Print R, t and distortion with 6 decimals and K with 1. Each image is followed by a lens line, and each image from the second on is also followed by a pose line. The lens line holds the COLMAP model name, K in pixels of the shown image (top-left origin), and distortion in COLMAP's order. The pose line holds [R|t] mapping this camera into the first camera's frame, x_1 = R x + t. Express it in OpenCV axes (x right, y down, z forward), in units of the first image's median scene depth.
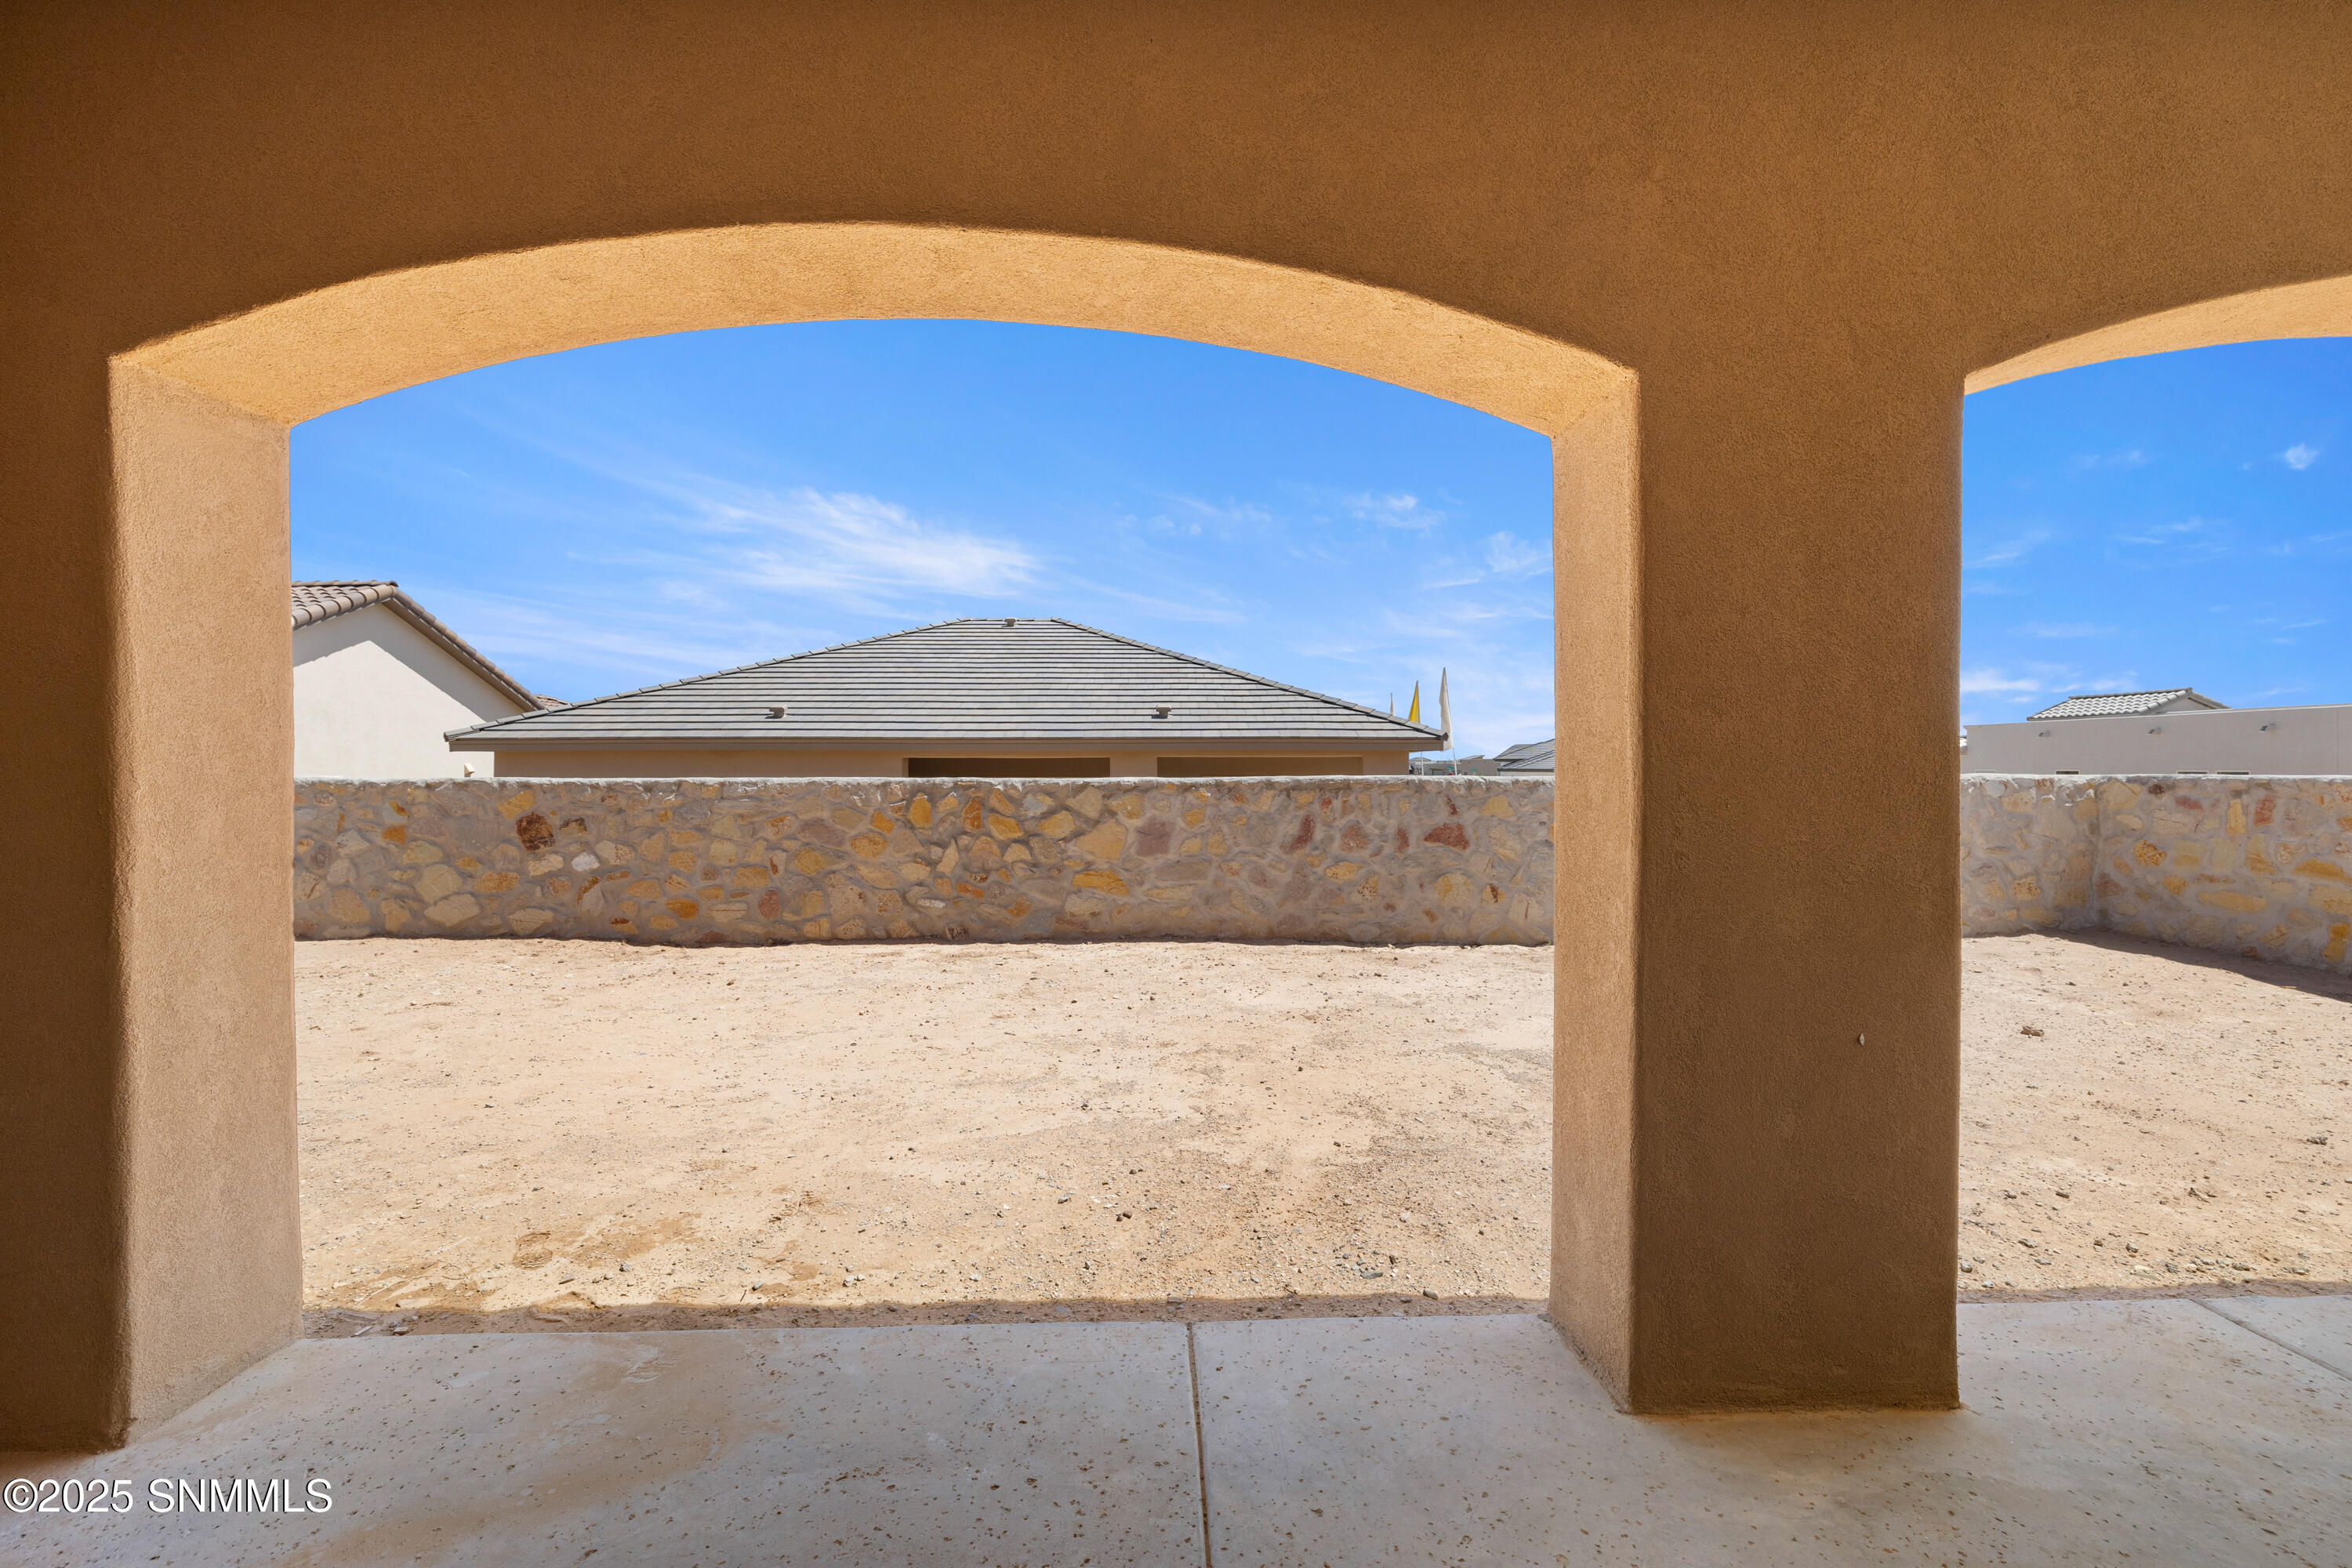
lens RADIAL K [[990.2, 0, 1173.0], [0, 990.2, 773.8], [0, 0, 1]] dist [0.001308, 0.000073]
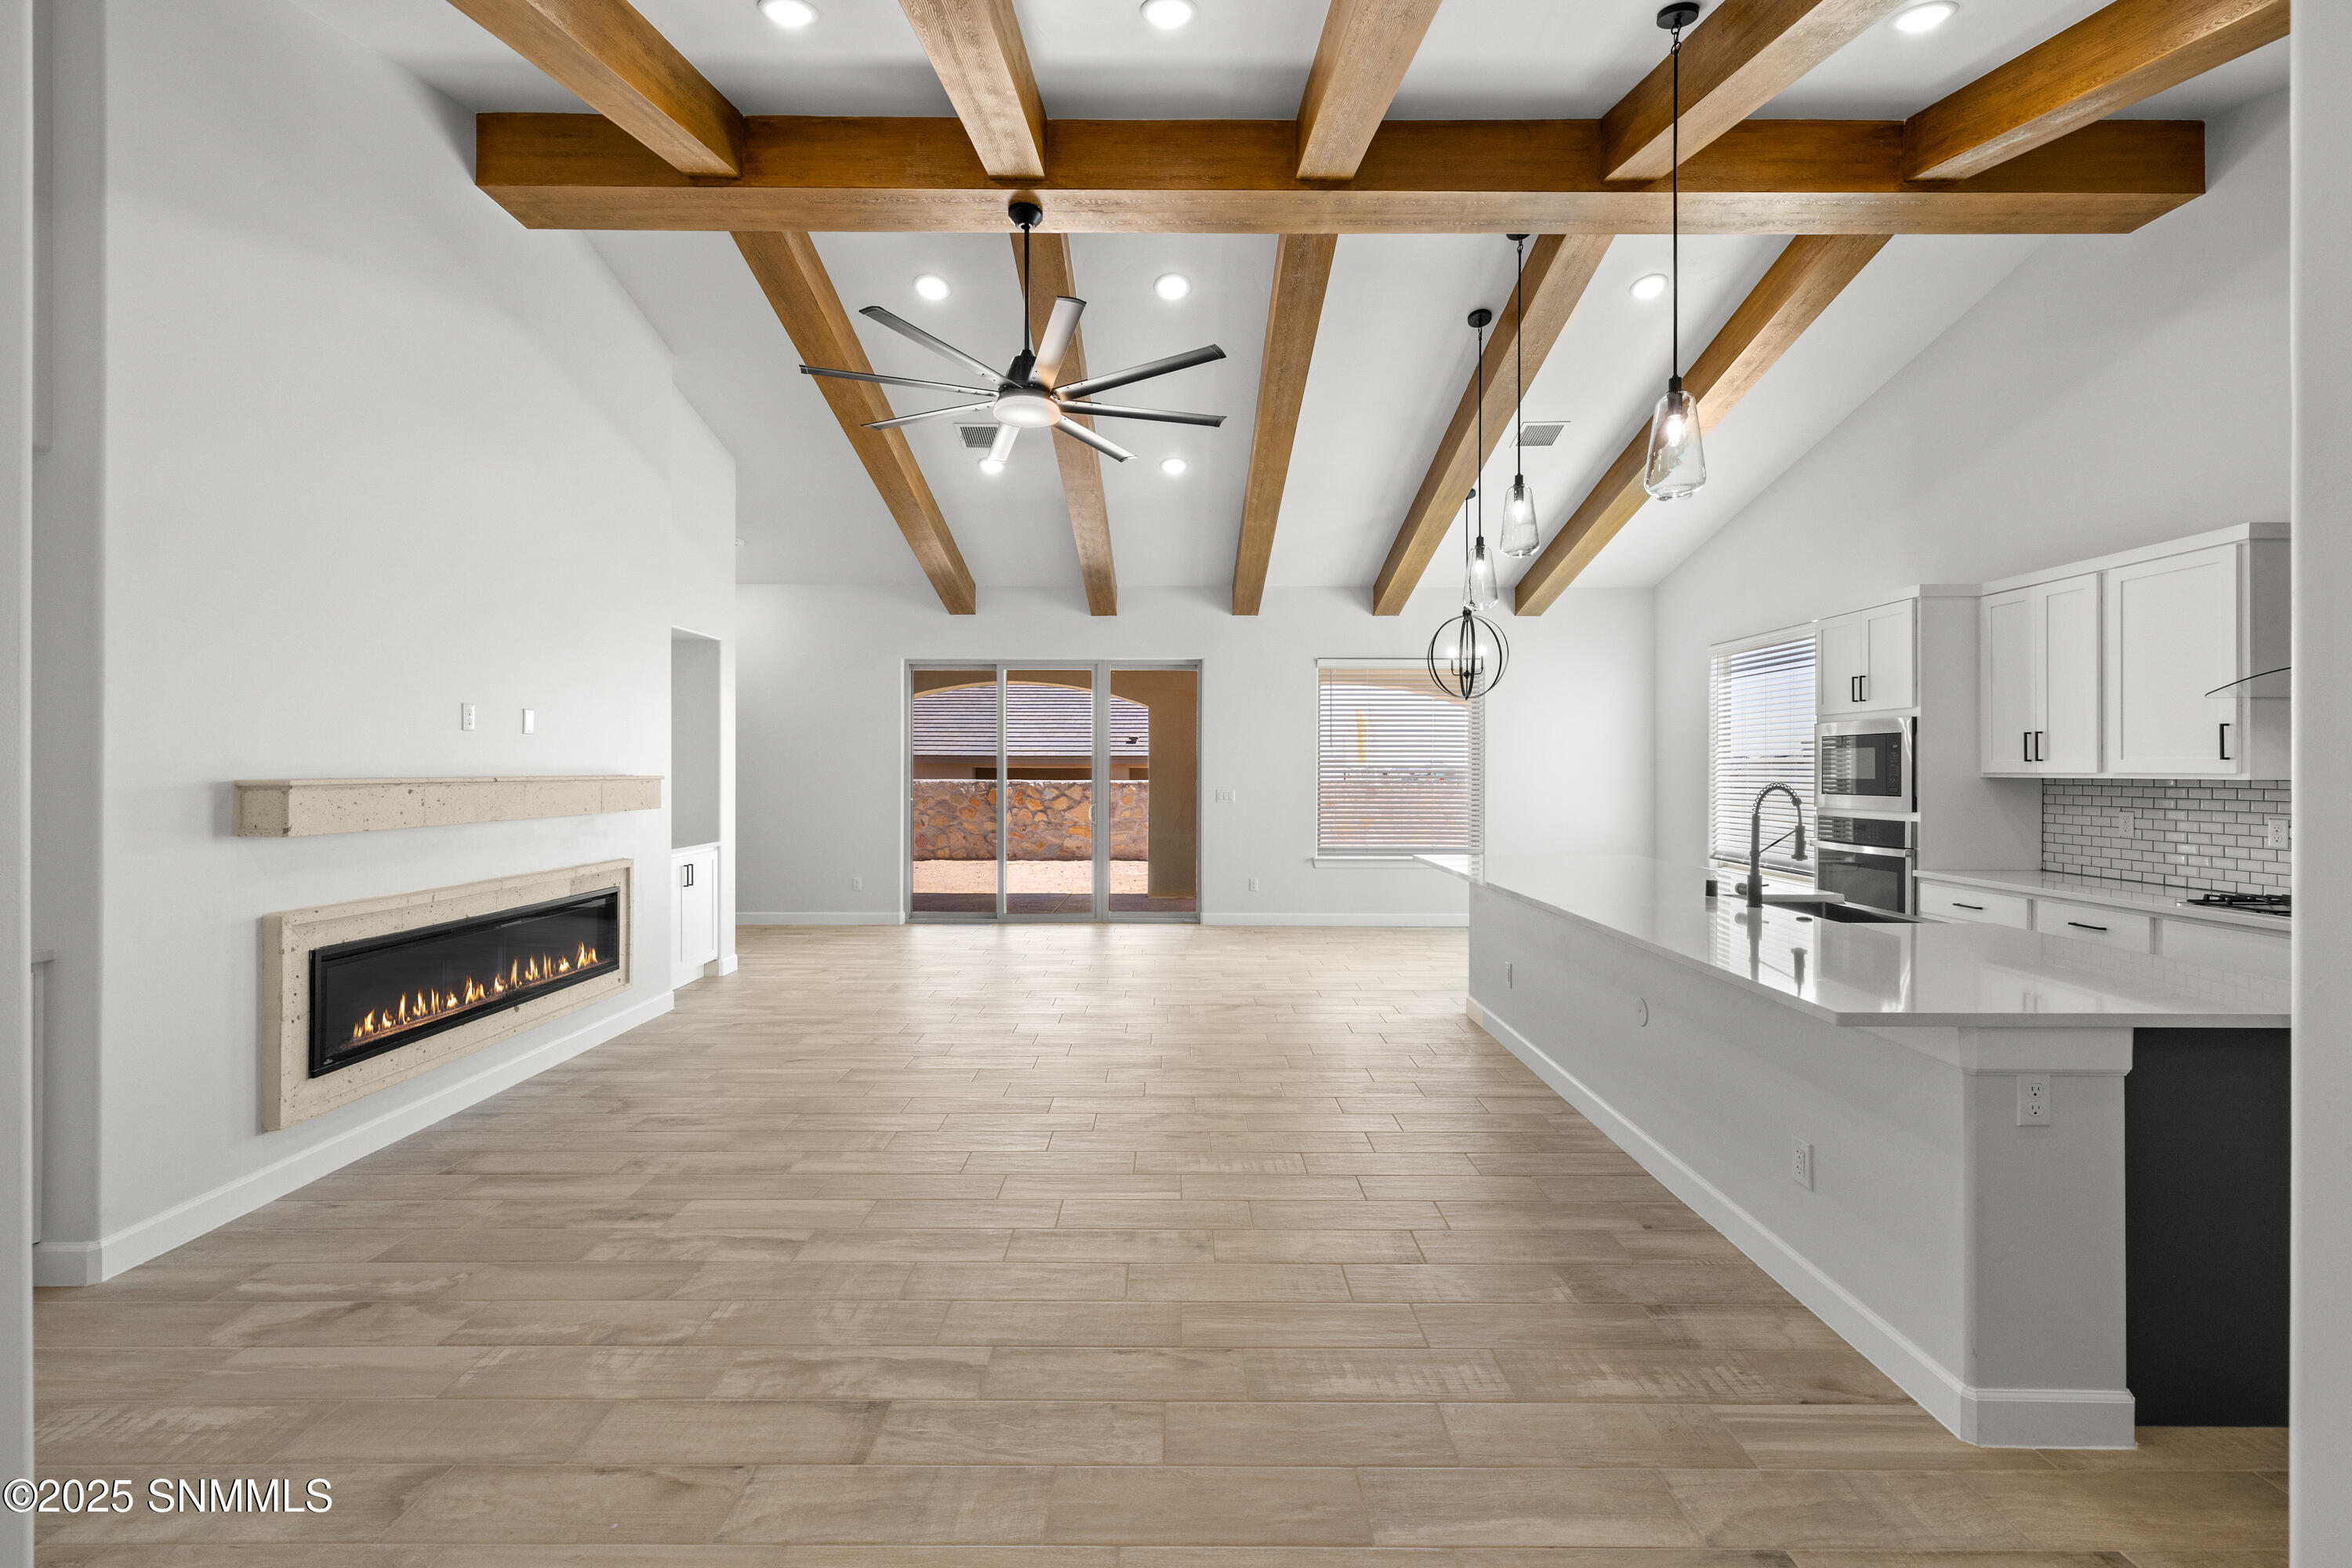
lens RADIAL K [[990.2, 0, 1183.8], [0, 990.2, 771.2], [0, 0, 1]] dist [0.001308, 0.000073]
pose [[0.999768, 0.005121, -0.020917, 0.182453], [-0.005229, 0.999973, -0.005111, -0.005680], [0.020890, 0.005219, 0.999768, -1.048590]]
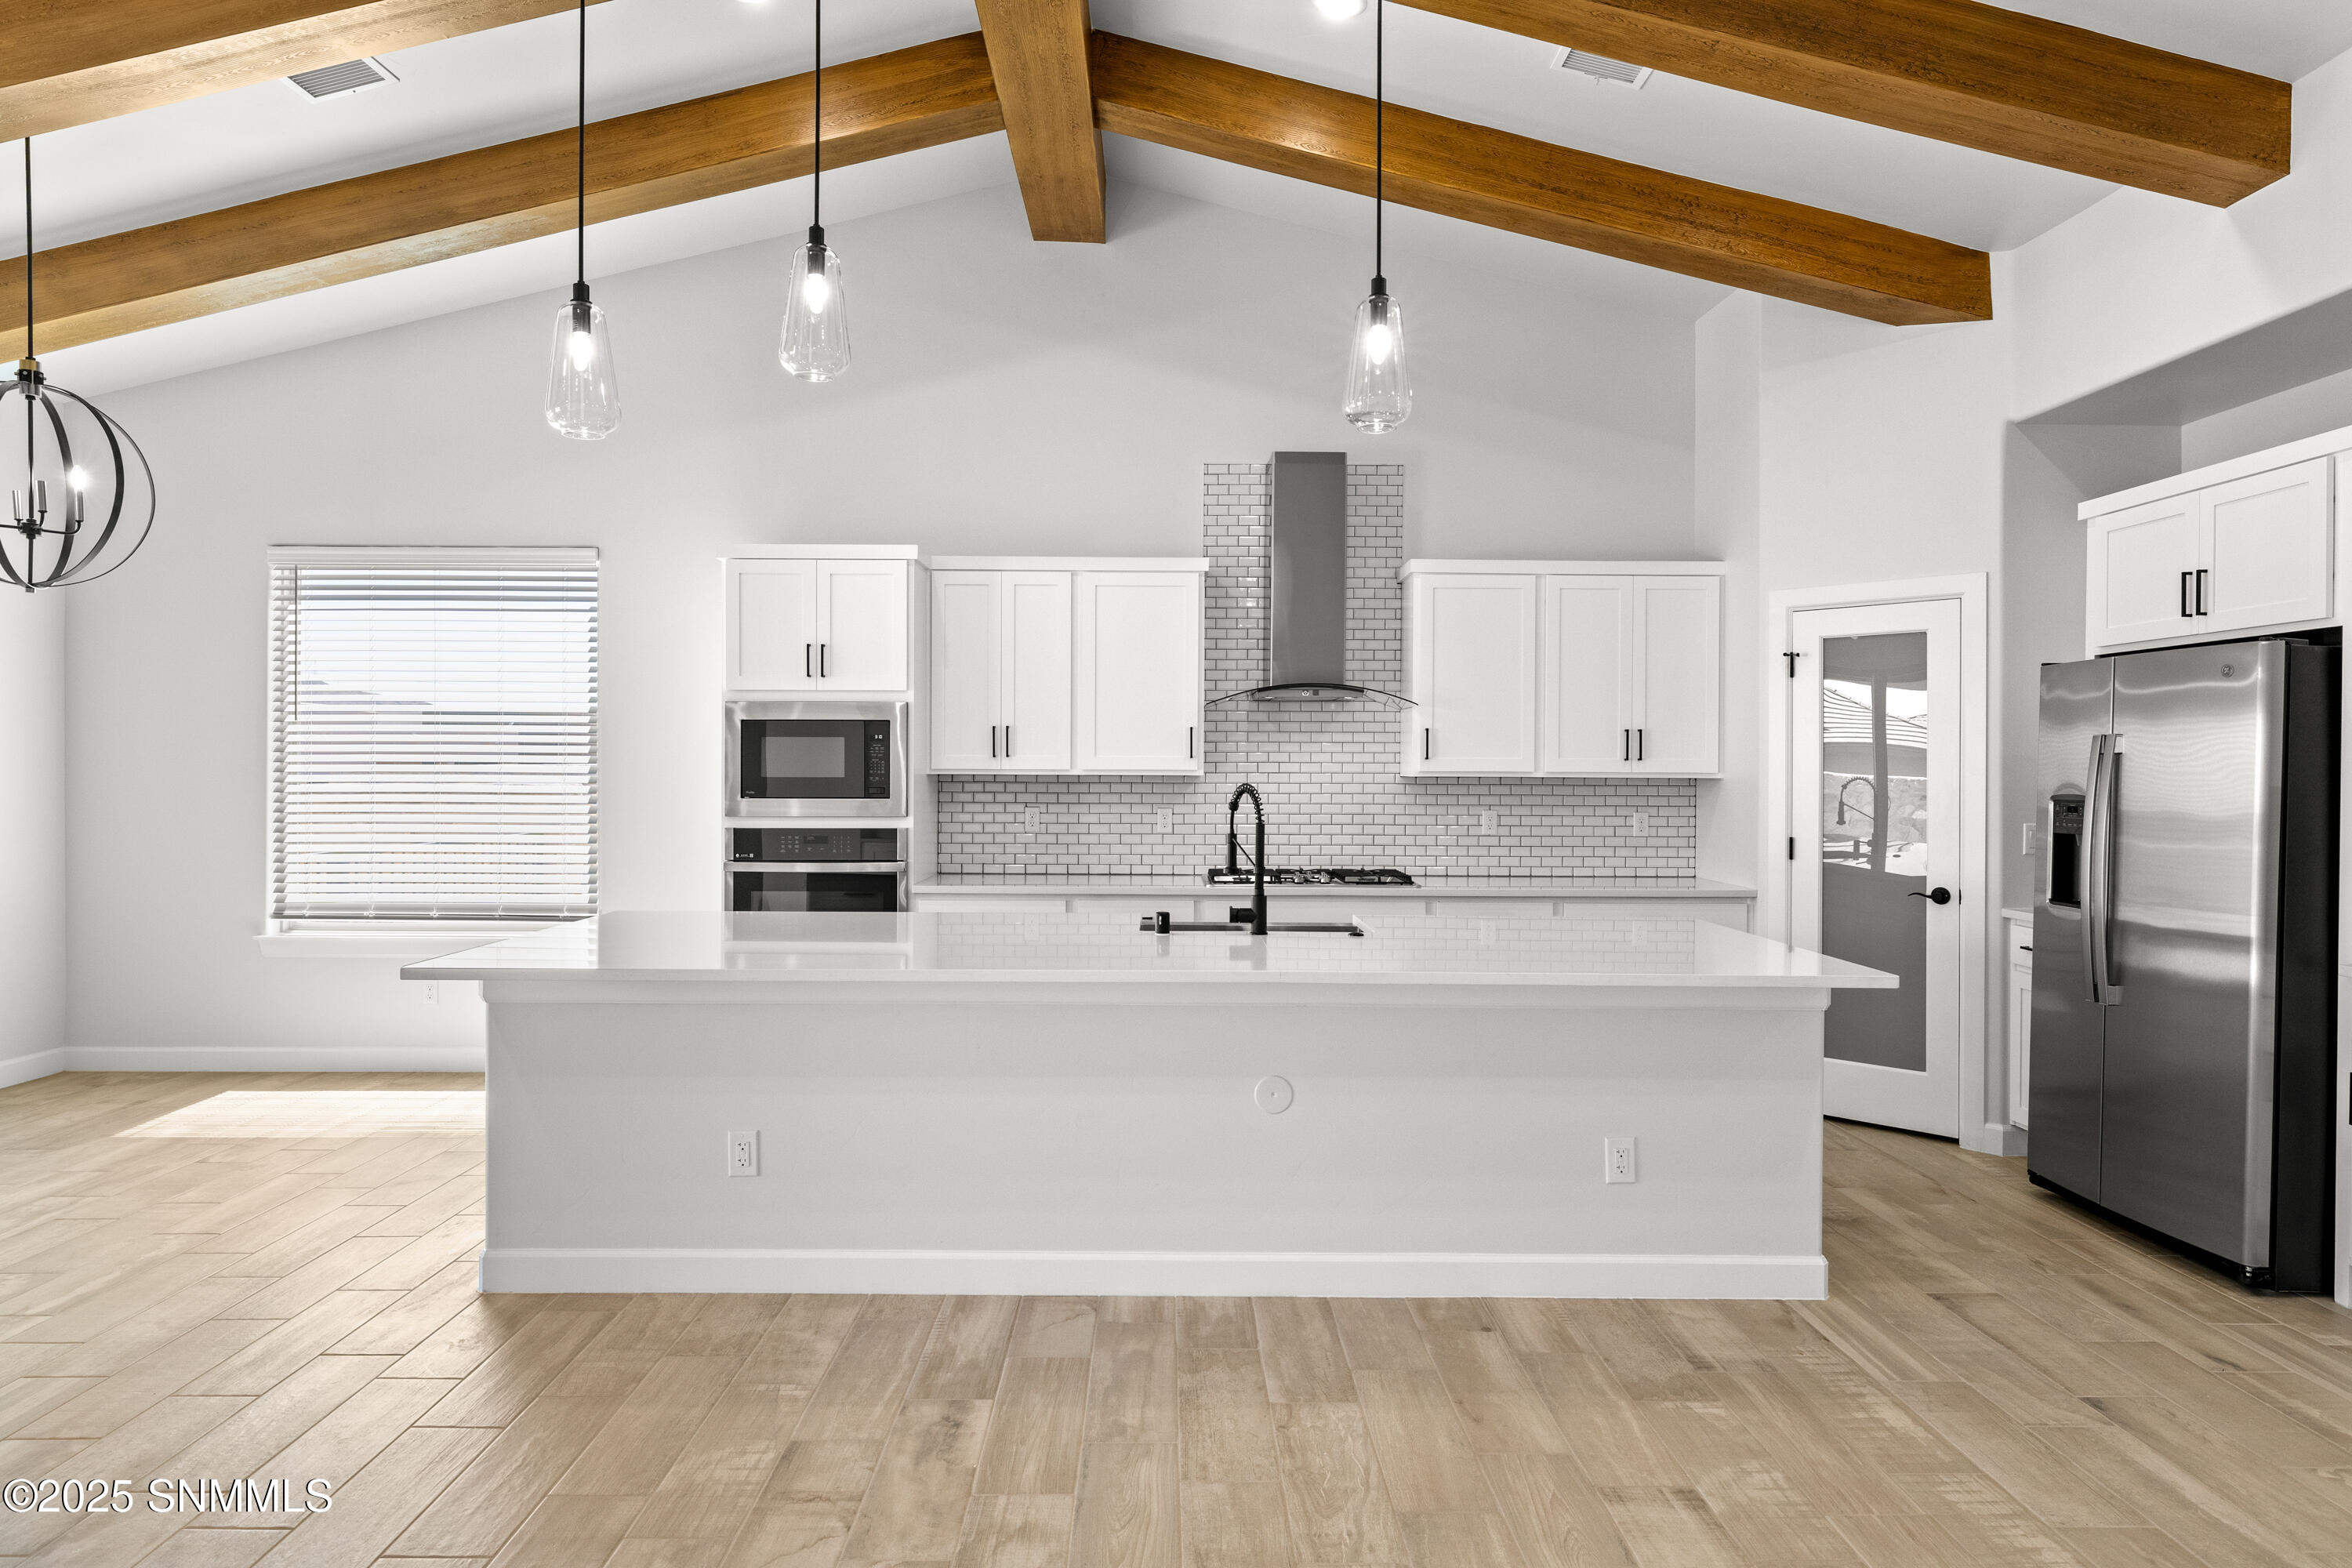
lens RADIAL K [[1340.2, 0, 1173.9], [0, 1340.2, 780.2], [0, 0, 1]] dist [0.001914, 0.000144]
pose [[0.012225, -0.007660, 0.999896, -0.035089], [0.000565, 0.999971, 0.007653, -0.009190], [-0.999925, 0.000471, 0.012229, -0.633247]]
